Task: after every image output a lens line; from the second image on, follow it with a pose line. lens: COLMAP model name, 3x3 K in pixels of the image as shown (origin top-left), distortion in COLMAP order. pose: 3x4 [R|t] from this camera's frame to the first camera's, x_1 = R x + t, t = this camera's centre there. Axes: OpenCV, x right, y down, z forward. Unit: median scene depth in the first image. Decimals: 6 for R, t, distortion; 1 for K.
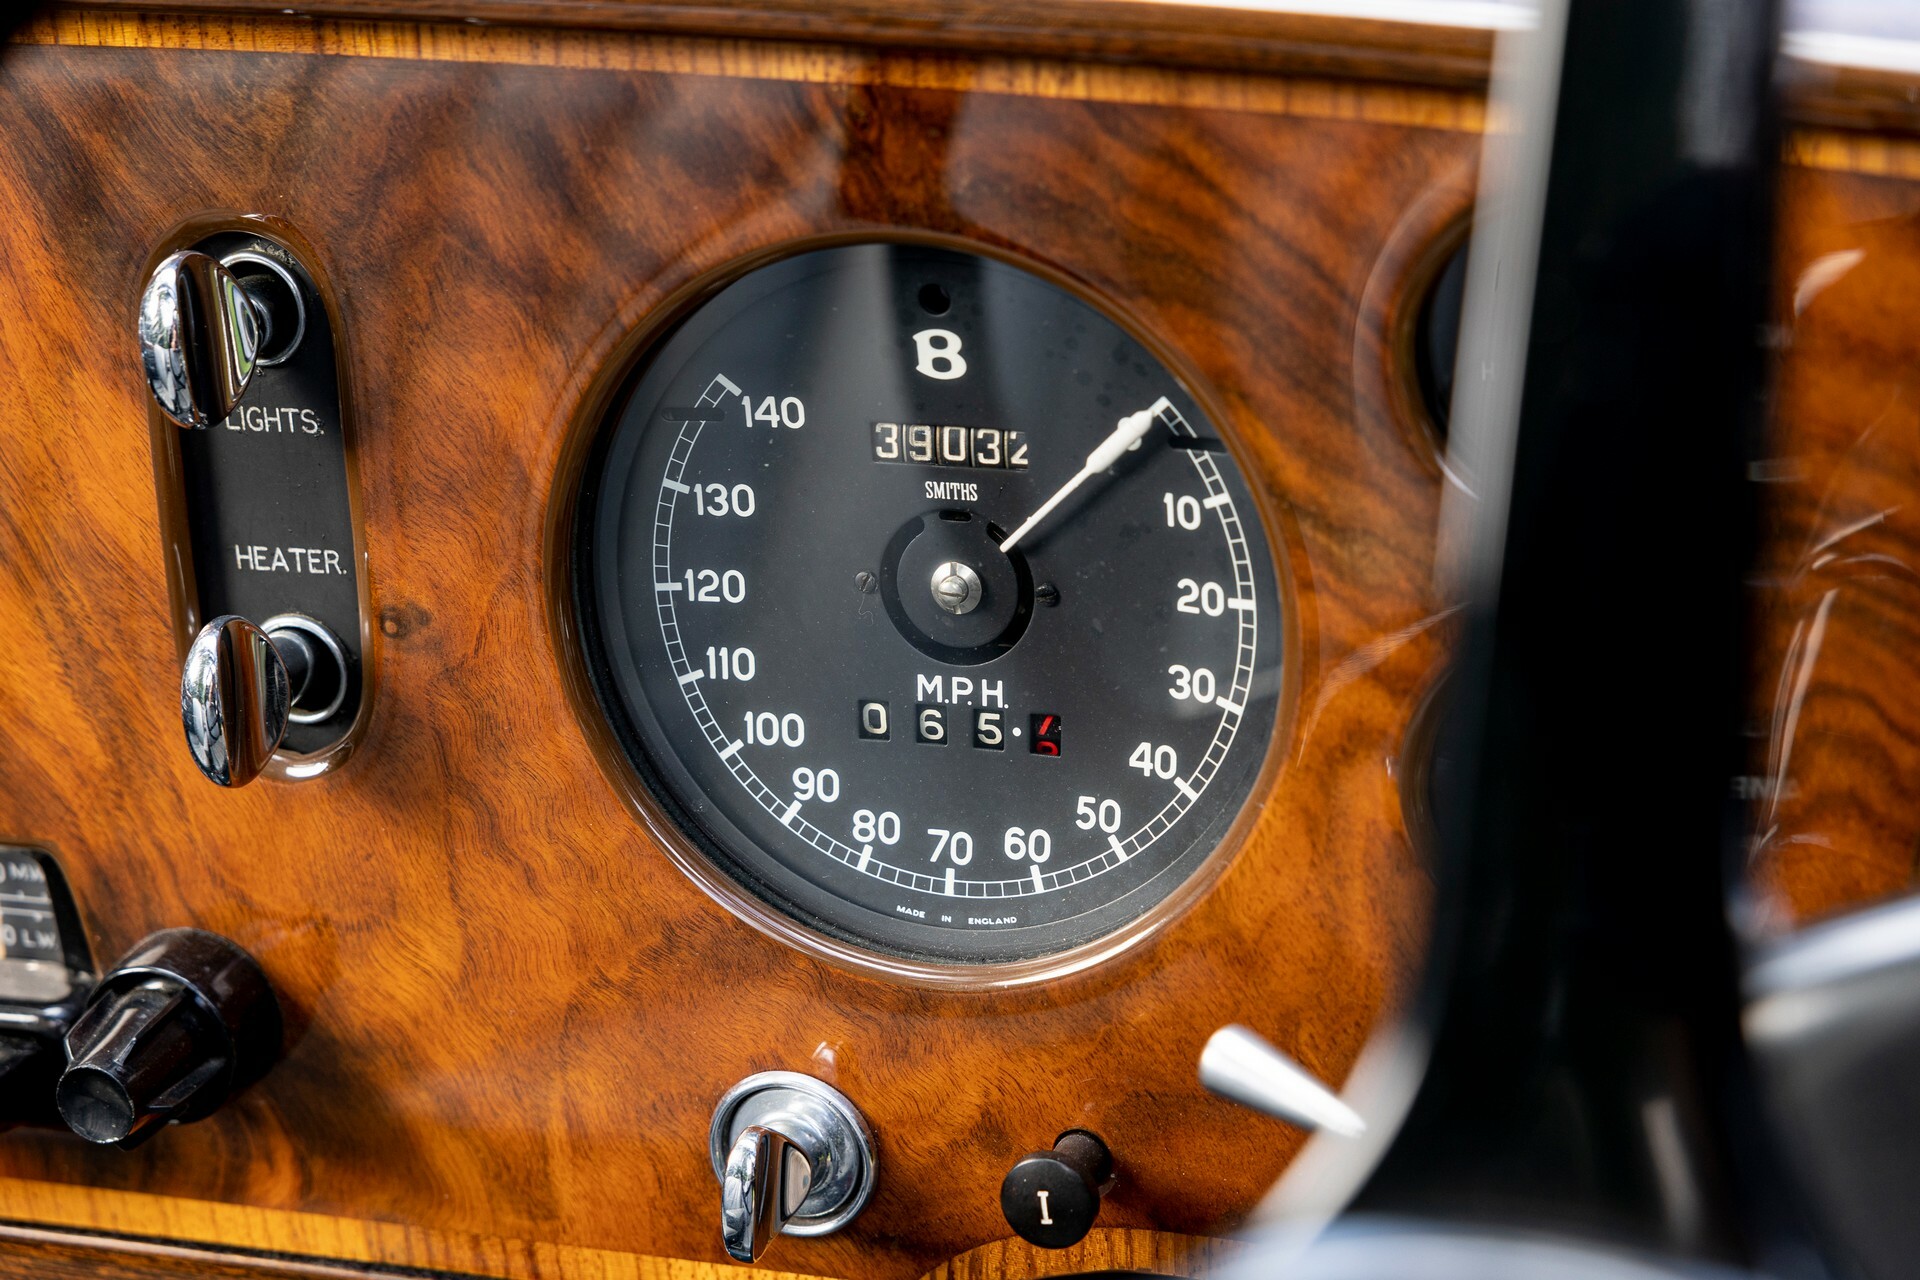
lens RADIAL K [[3822.6, 0, 1000.1], [0, 3822.6, 699.6], [0, 0, 1]] dist [0.046719, 0.000000]
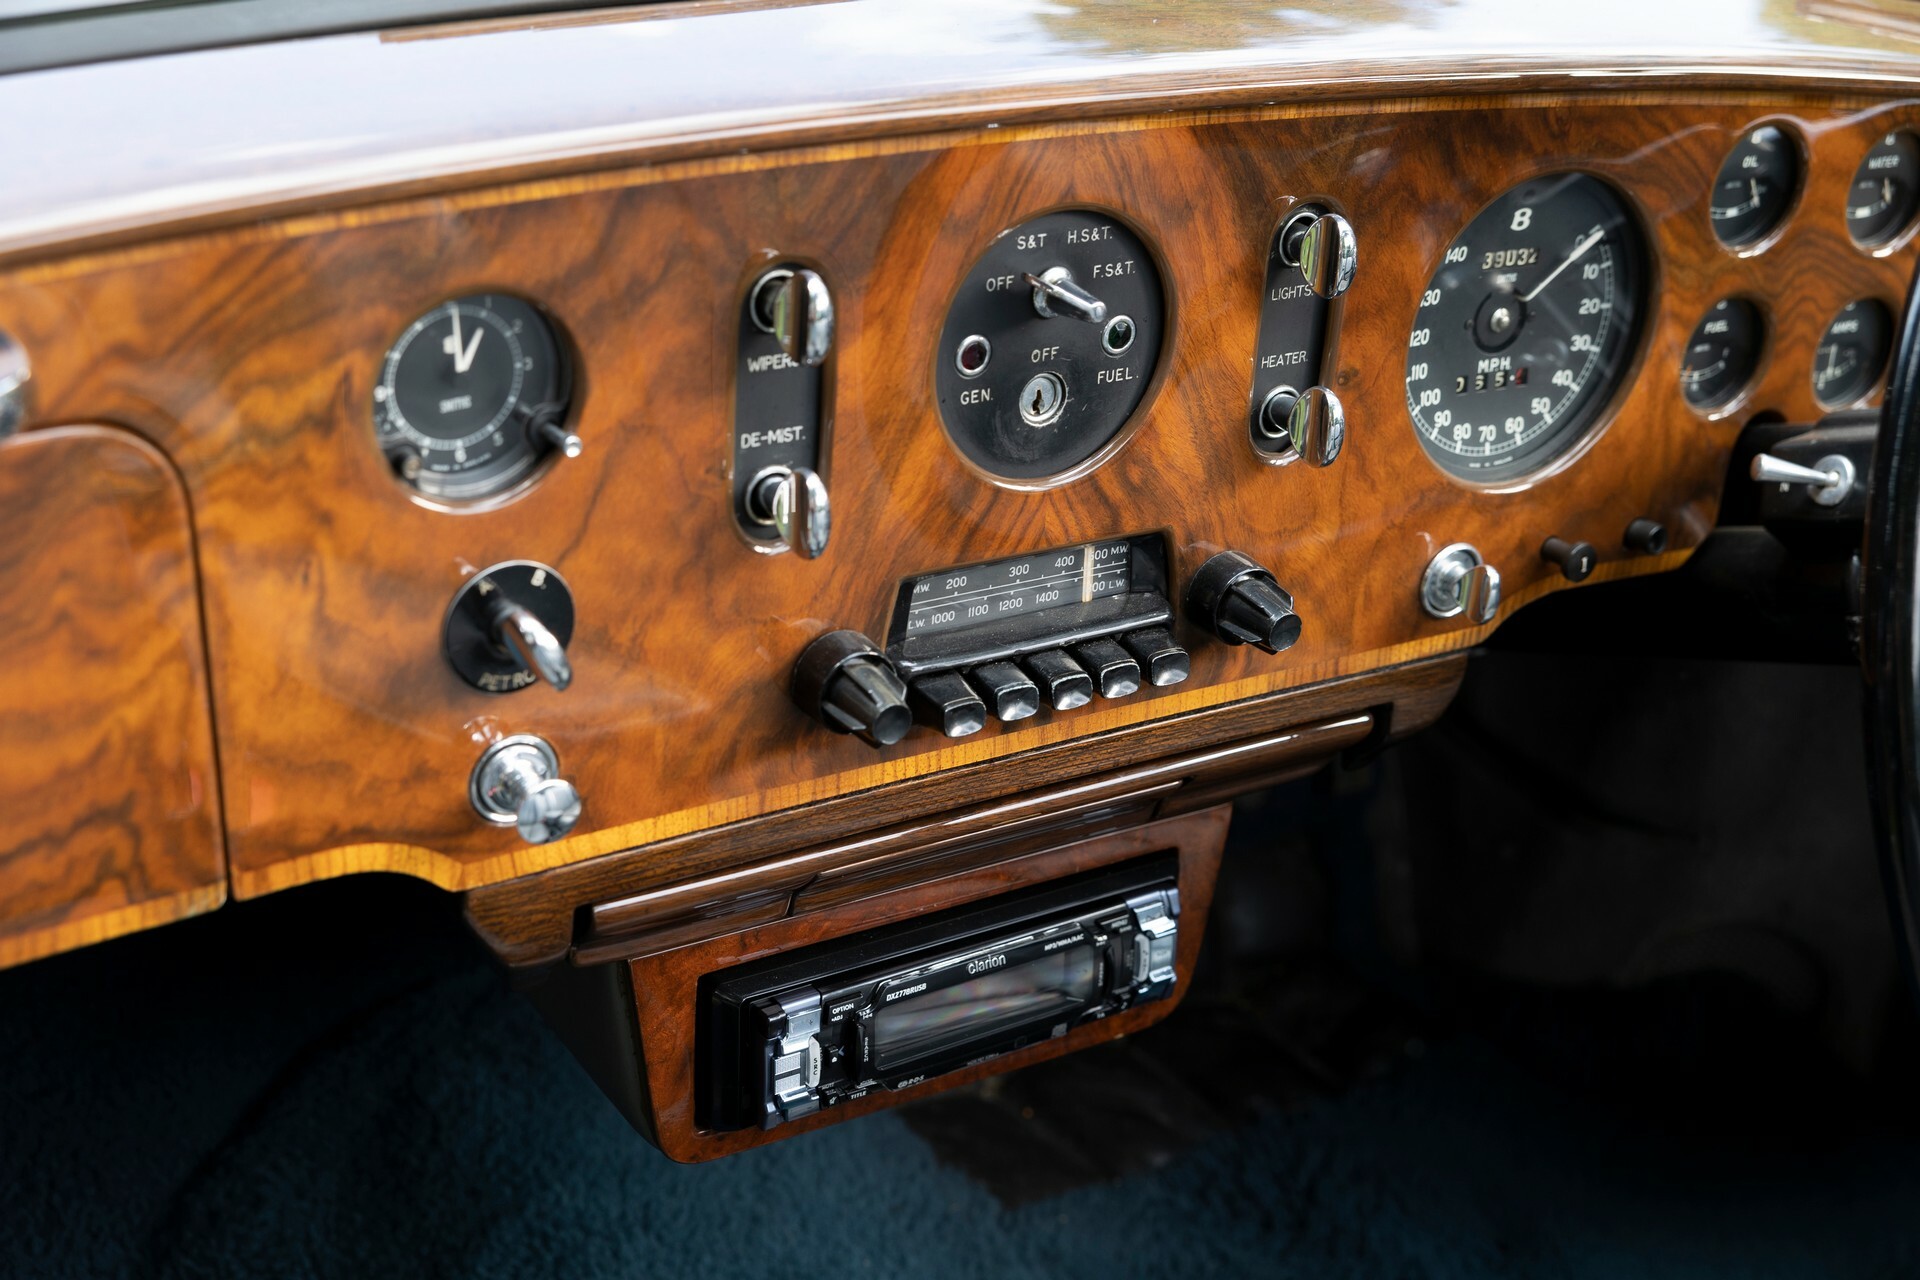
lens RADIAL K [[2444.8, 0, 971.7], [0, 2444.8, 635.5], [0, 0, 1]] dist [0.011494, 0.000000]
pose [[0.631698, -0.243404, 0.736011, -1.357545], [0.167341, 0.969859, 0.177115, -0.160741], [-0.756938, 0.011282, 0.653390, 0.272182]]
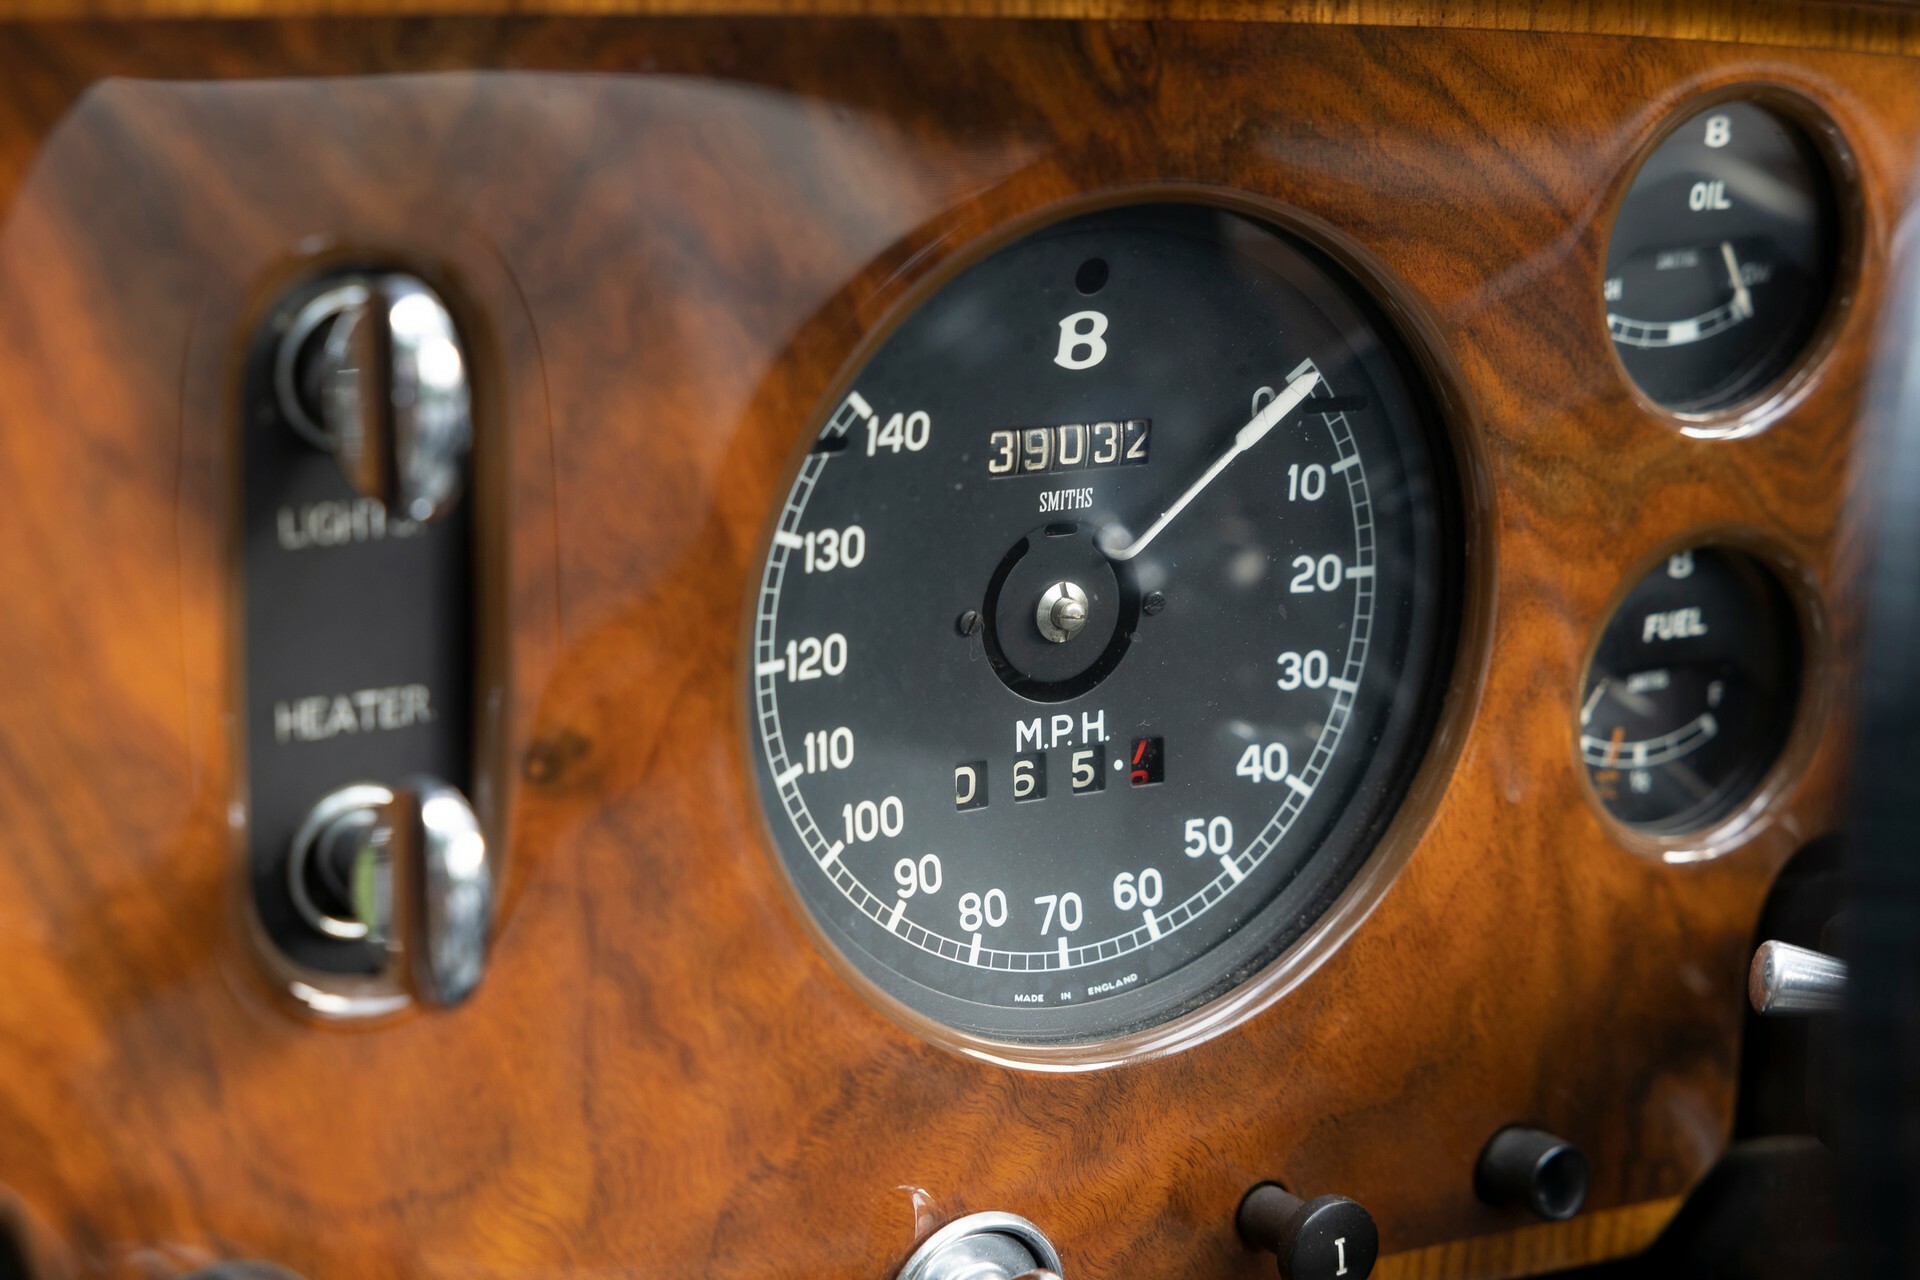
lens RADIAL K [[3822.6, 0, 957.9], [0, 3822.6, 655.9], [0, 0, 1]] dist [0.046719, 0.000000]
pose [[0.627348, -0.132458, 0.767392, -0.703551], [0.204822, 0.978798, 0.001505, -0.025516], [-0.751321, 0.156235, 0.641177, 0.454748]]
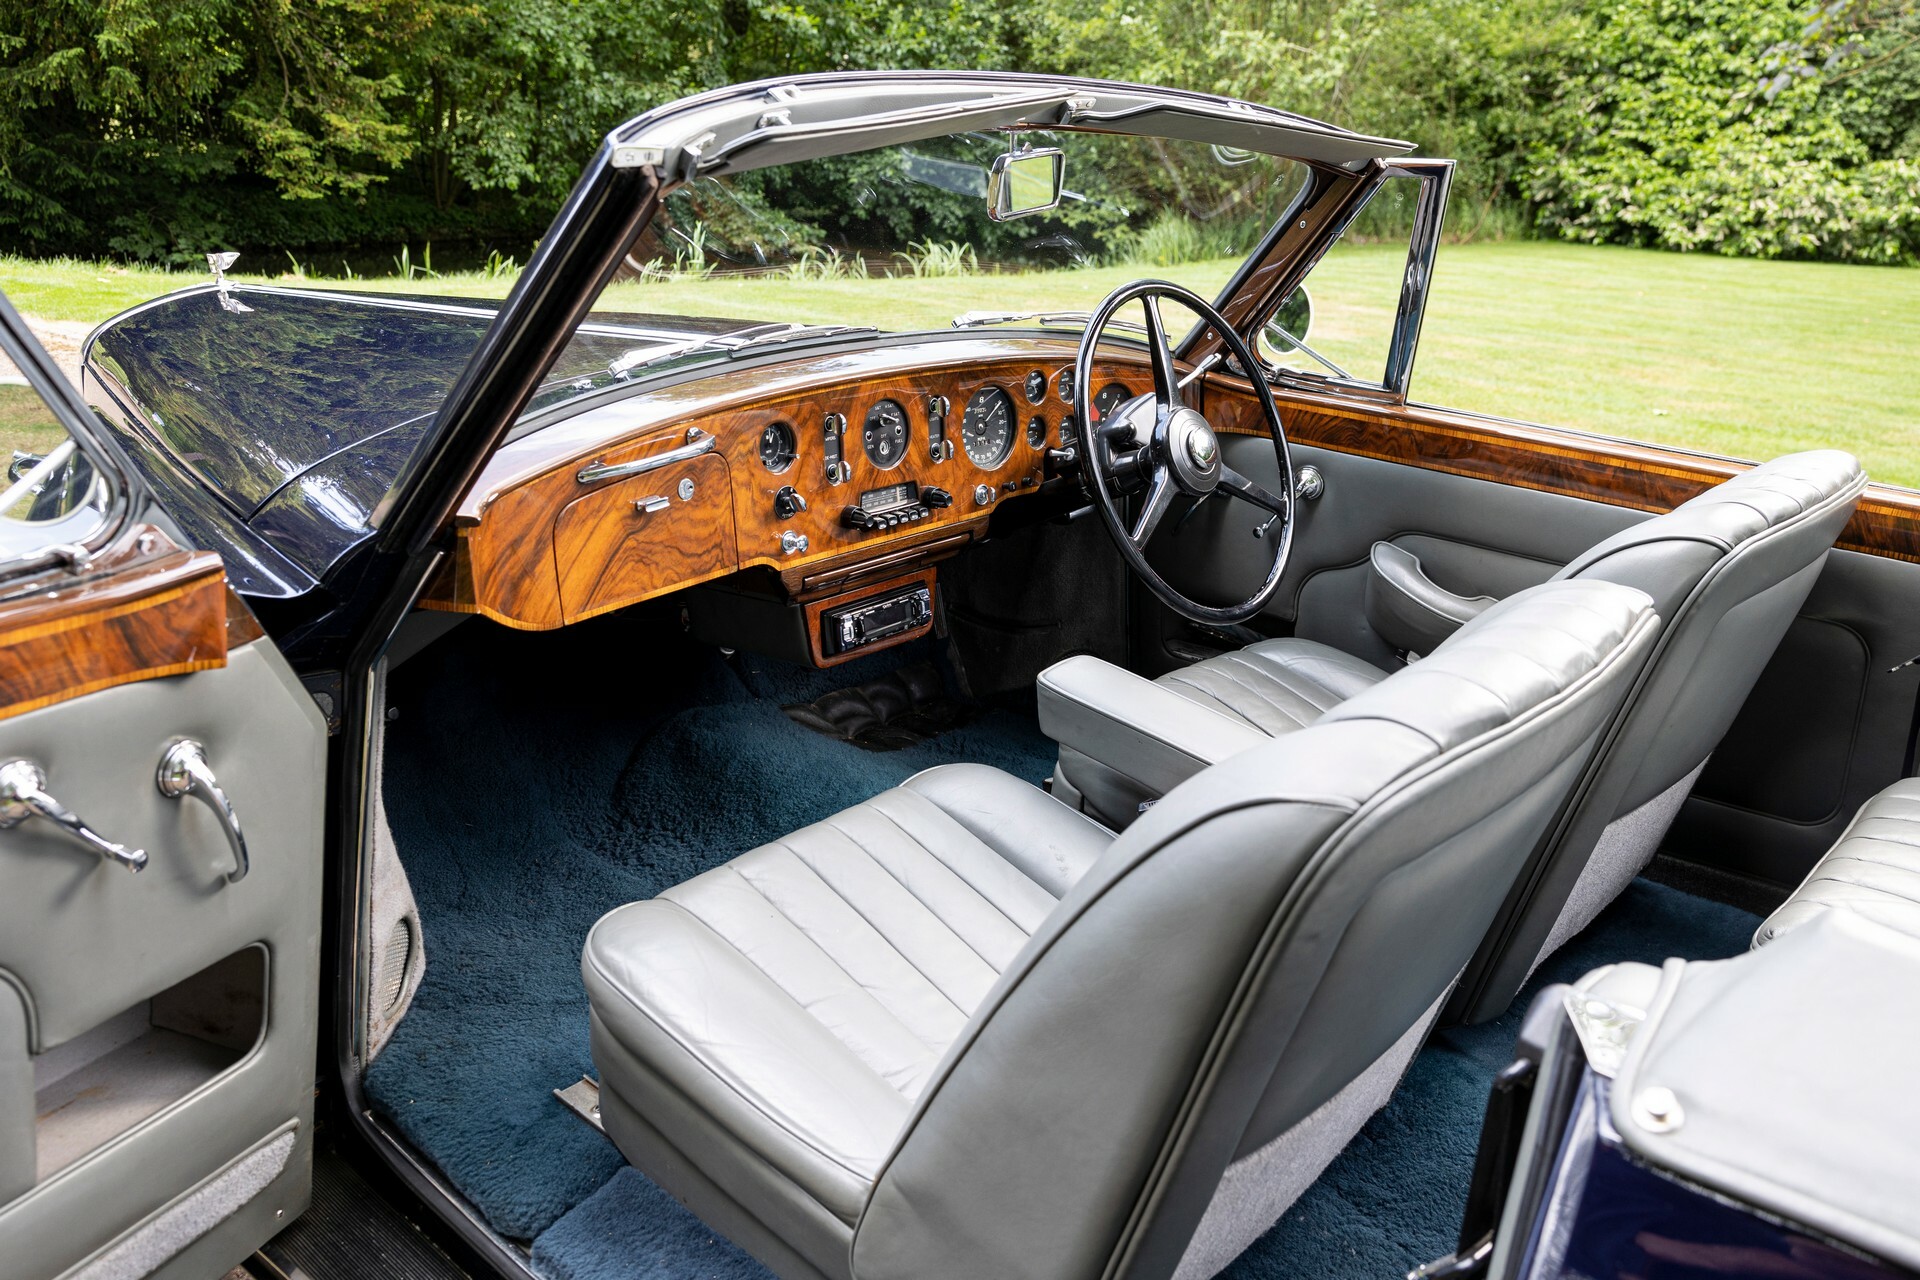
lens RADIAL K [[1427.7, 0, 963.6], [0, 1427.7, 640.1], [0, 0, 1]] dist [-0.050470, 0.003556]
pose [[0.382273, -0.235375, 0.893569, -3.141797], [0.312699, 0.942914, 0.114598, 0.046640], [-0.869532, 0.235611, 0.434052, -0.302573]]
